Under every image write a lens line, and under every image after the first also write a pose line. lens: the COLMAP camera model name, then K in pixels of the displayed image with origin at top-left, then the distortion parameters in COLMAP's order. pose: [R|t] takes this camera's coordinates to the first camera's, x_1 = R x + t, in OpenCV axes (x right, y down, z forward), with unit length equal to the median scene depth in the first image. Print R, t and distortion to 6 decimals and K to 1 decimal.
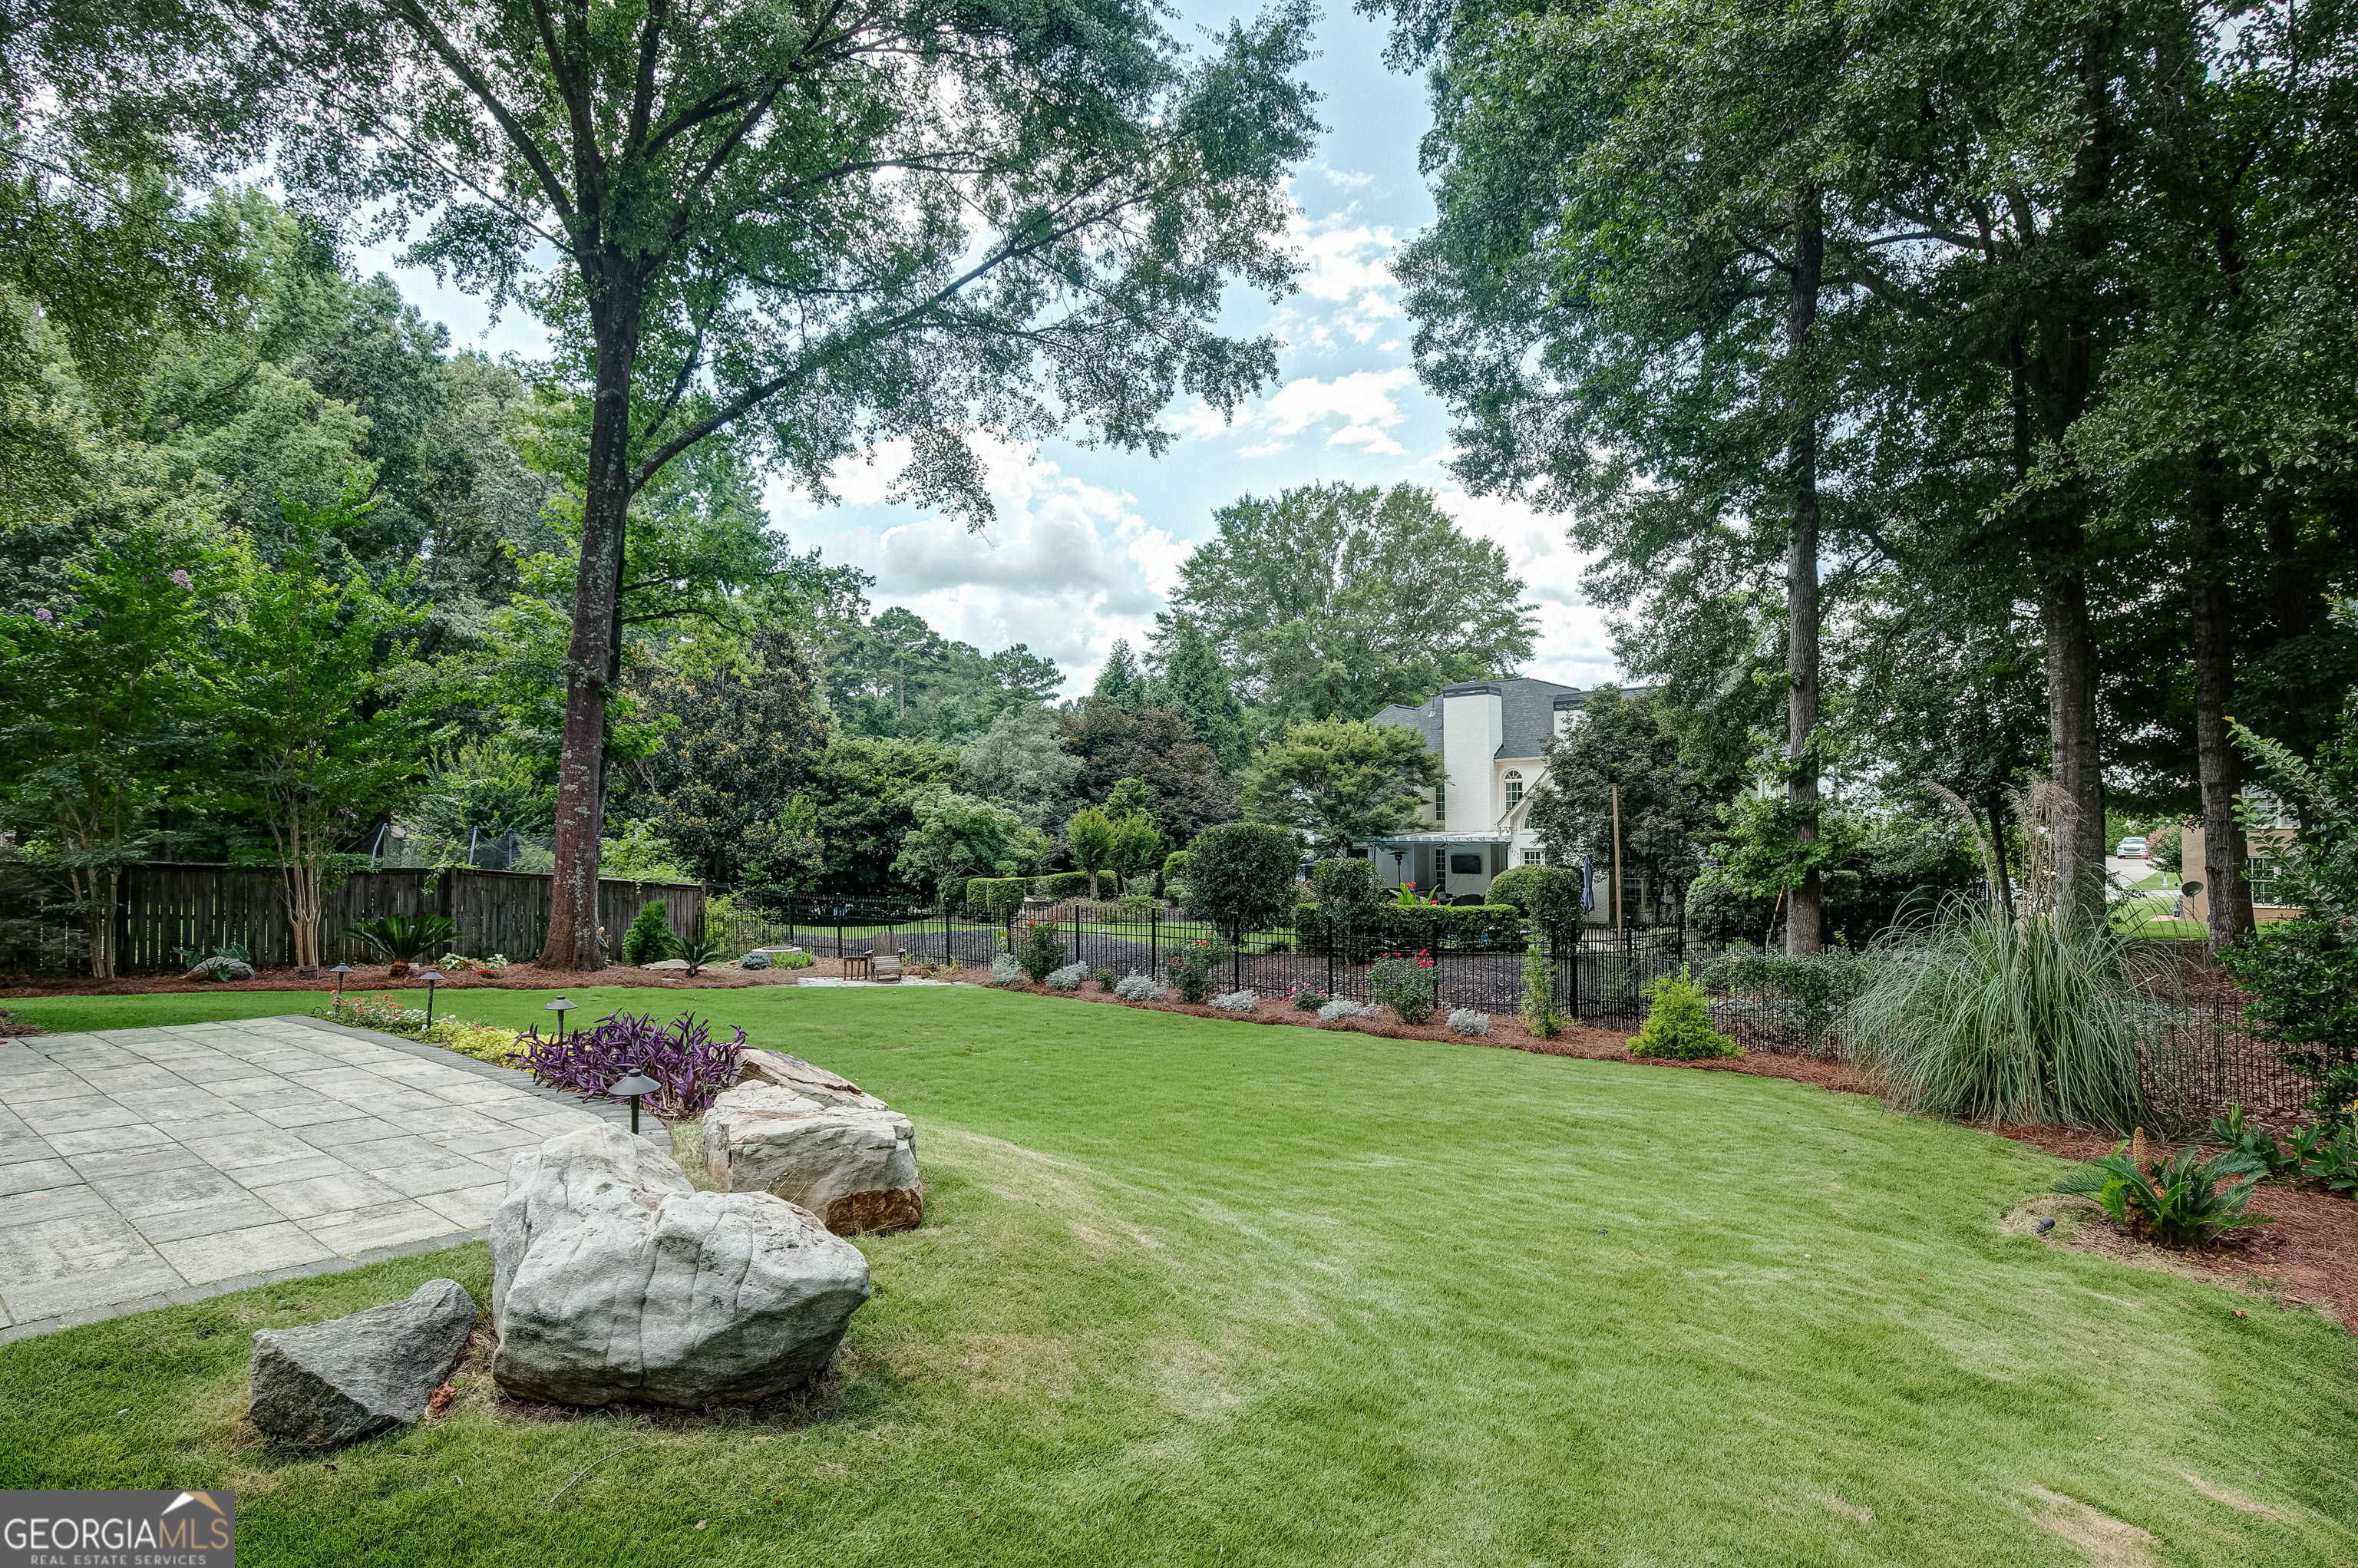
lens RADIAL K [[1222.9, 0, 1181.9], [0, 1222.9, 831.2], [0, 0, 1]] dist [-0.031539, 0.000530]
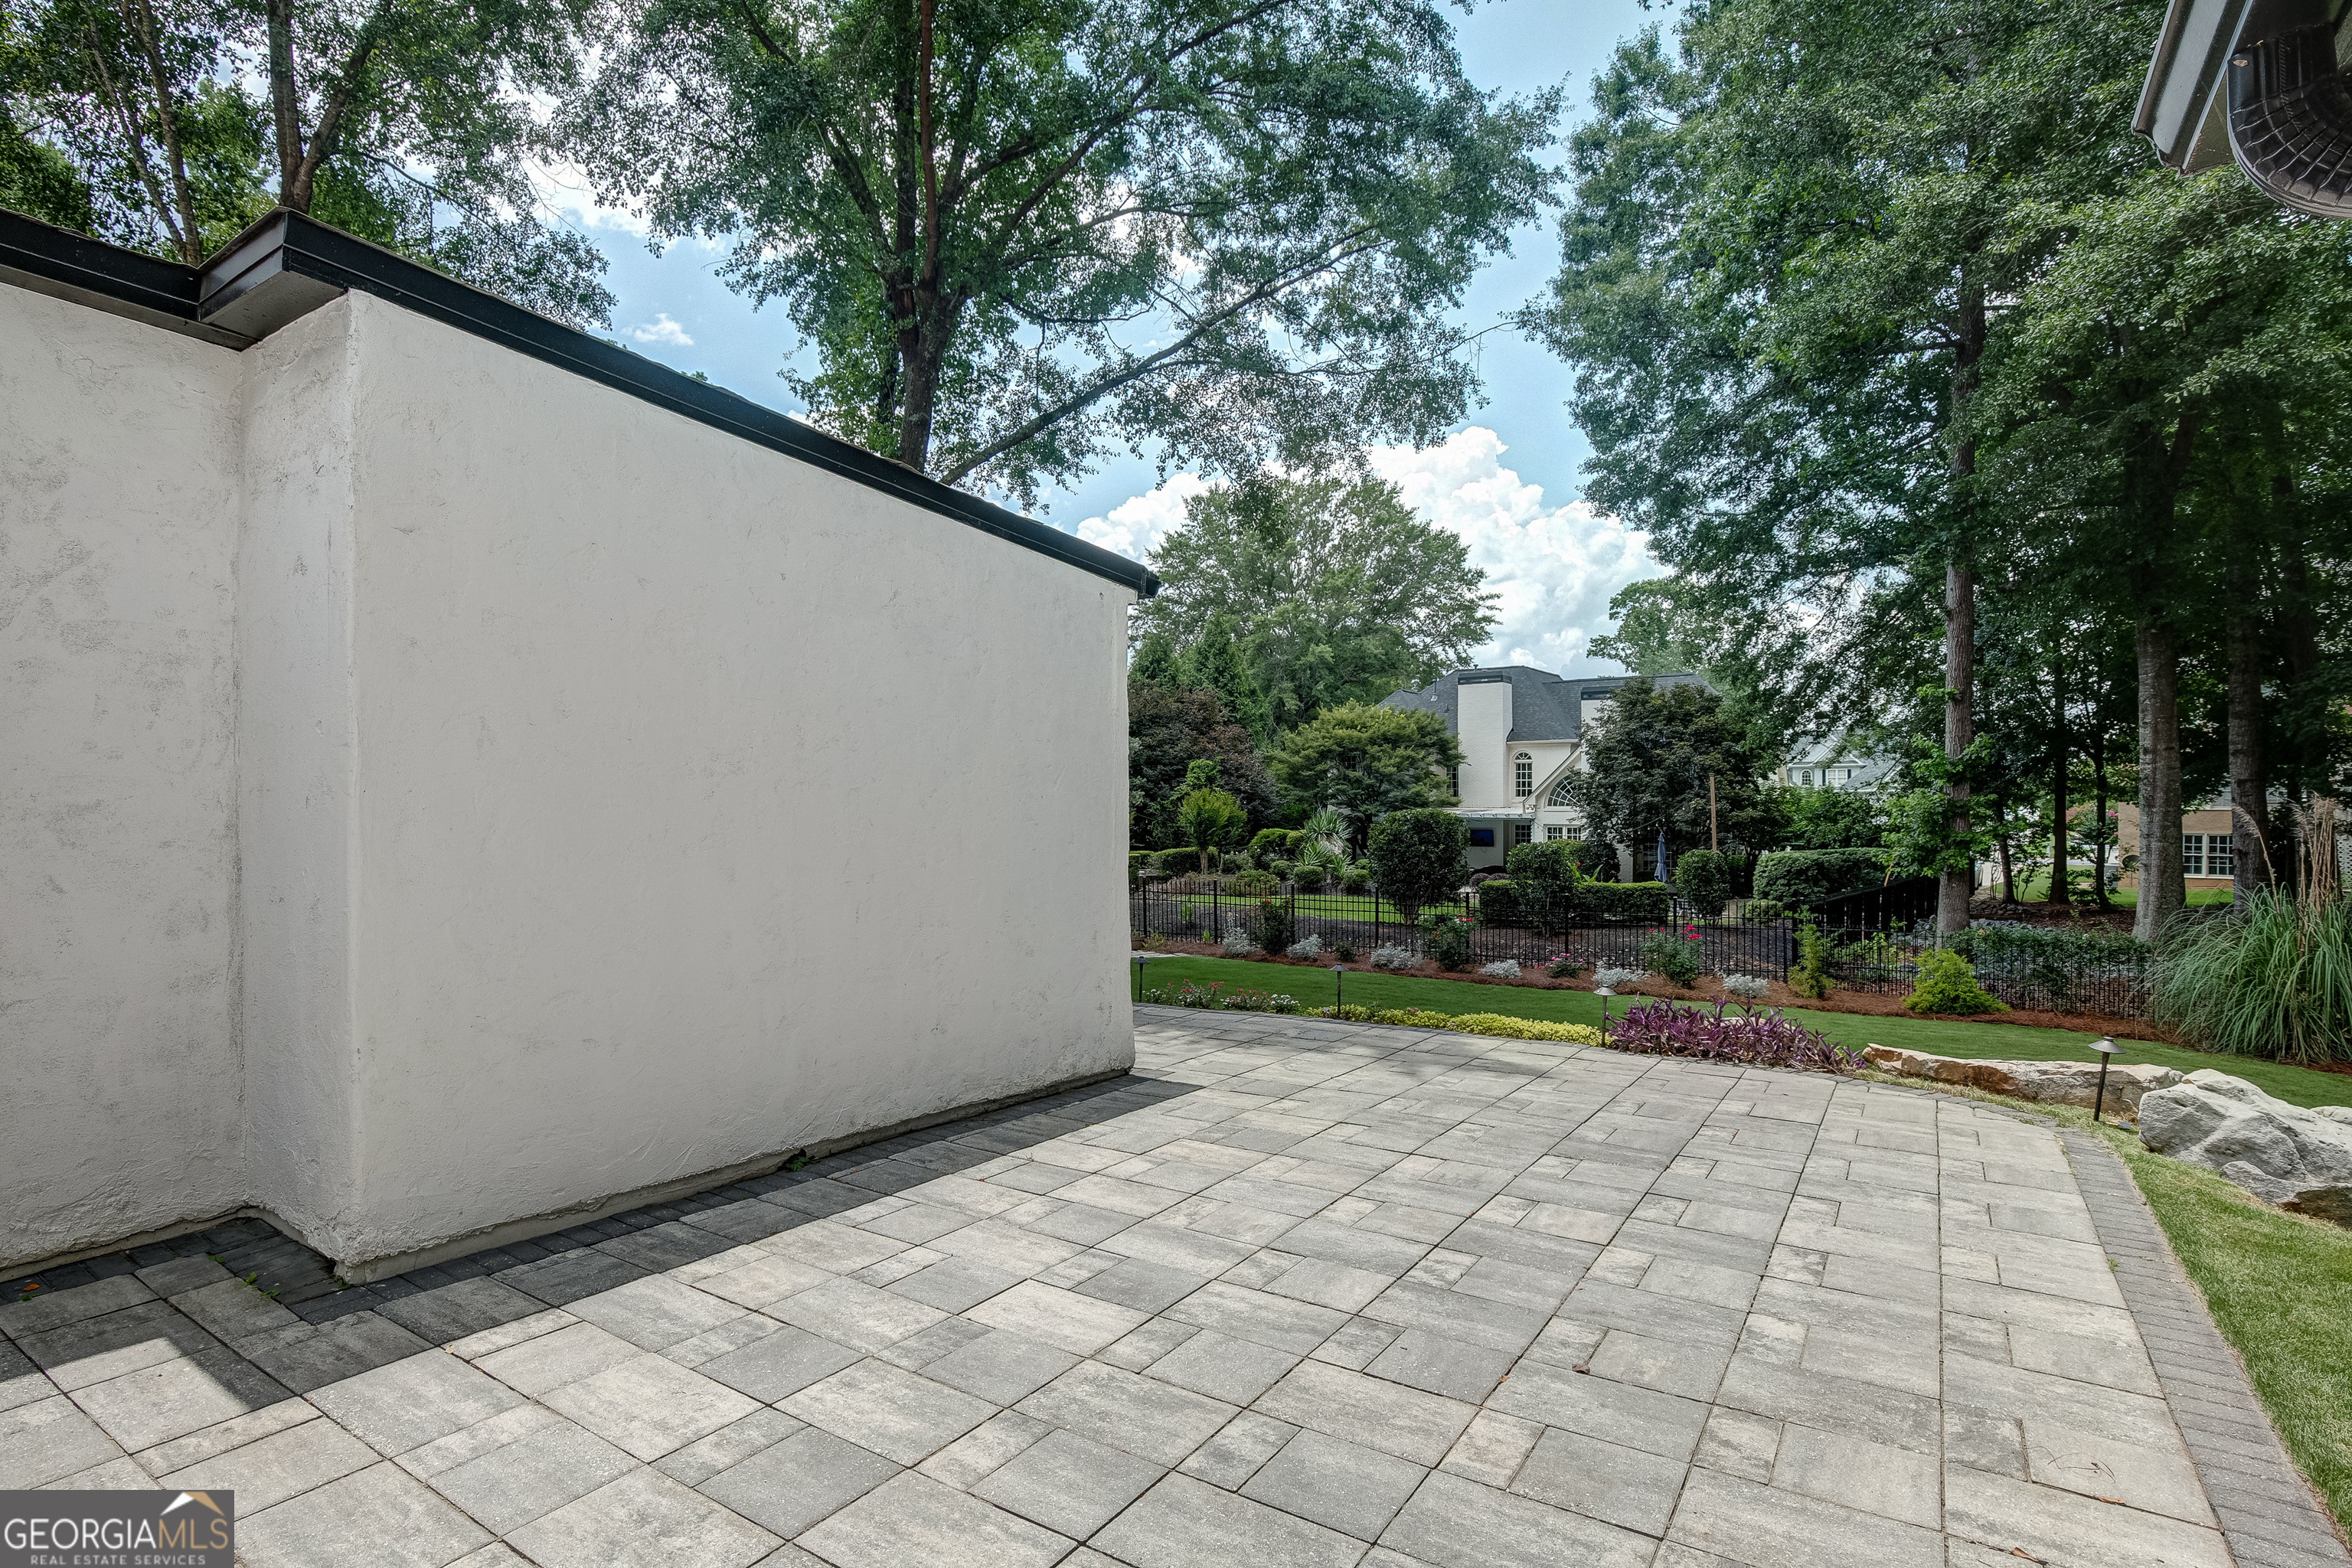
lens RADIAL K [[1199.1, 0, 1106.0], [0, 1199.1, 817.5], [0, 0, 1]] dist [-0.033935, 0.006466]
pose [[0.997267, 0.000459, 0.073877, -0.200078], [-0.001892, 0.999811, 0.019336, -0.012447], [-0.073854, -0.019423, 0.997080, -0.045711]]
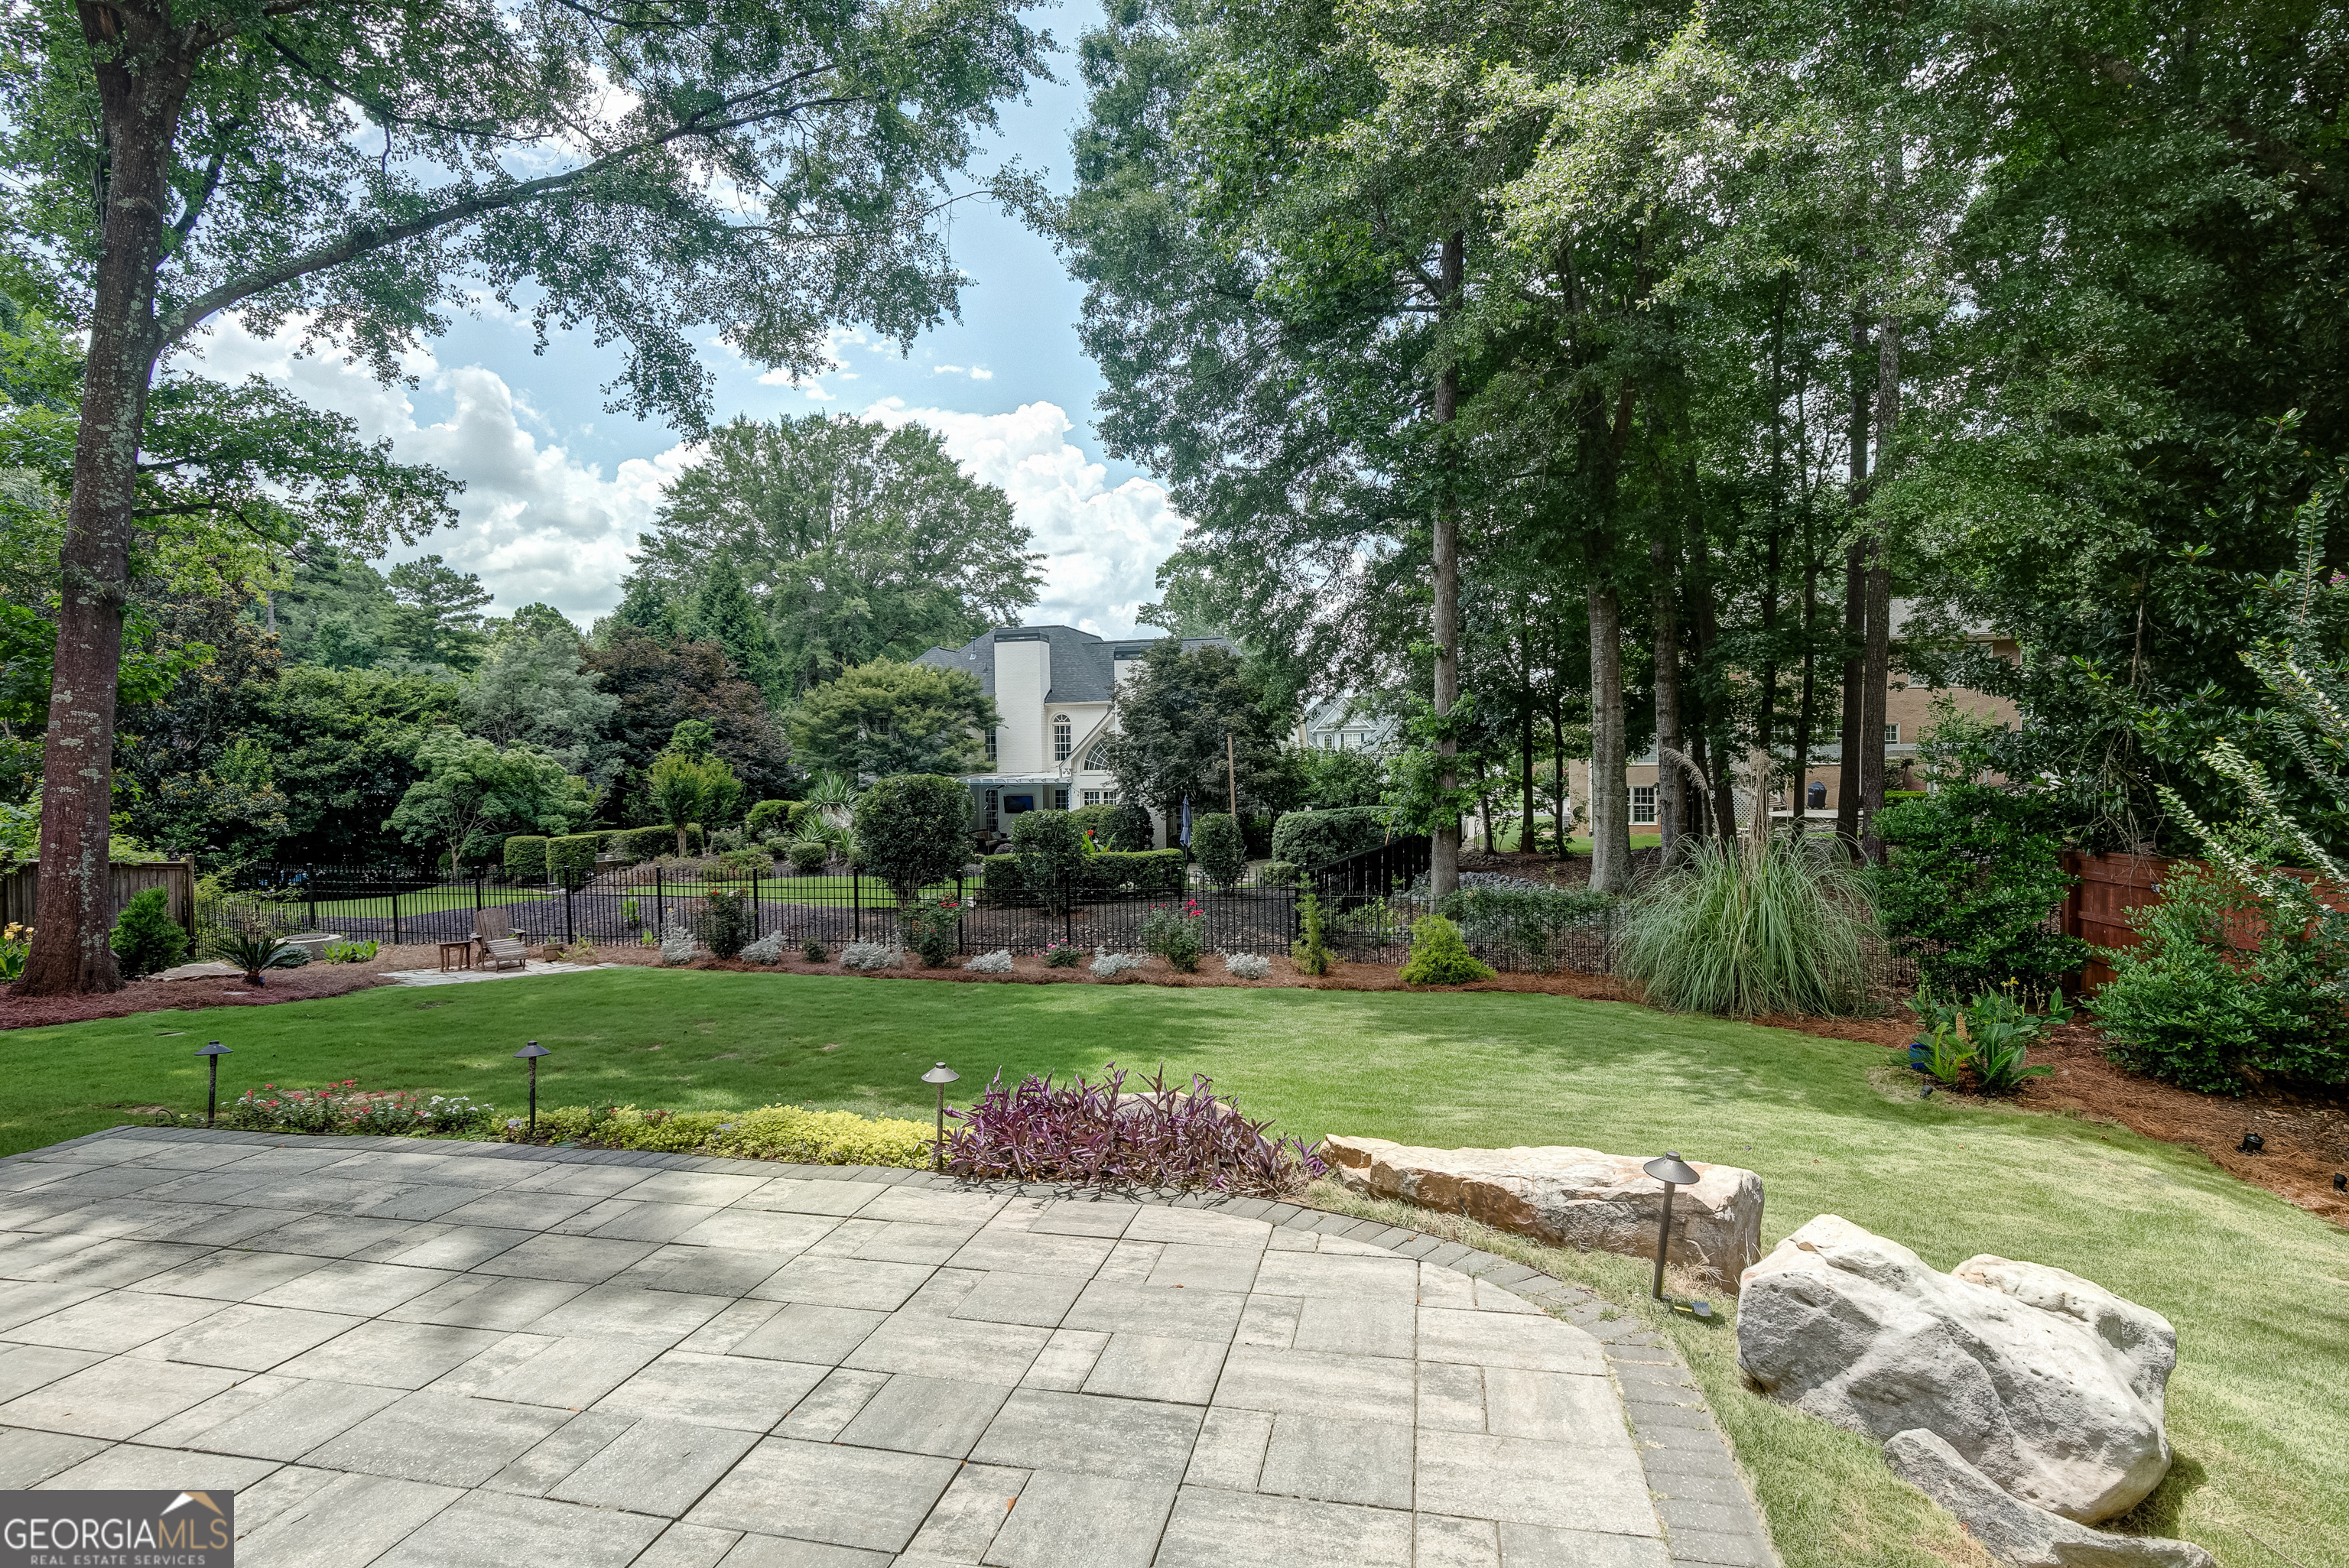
lens RADIAL K [[1196.5, 0, 1174.5], [0, 1196.5, 784.0], [0, 0, 1]] dist [-0.023031, -0.000065]
pose [[0.889571, -0.016426, 0.456502, -0.126156], [0.008267, 0.999769, 0.019865, -0.010355], [-0.456723, -0.013897, 0.889501, 0.041161]]
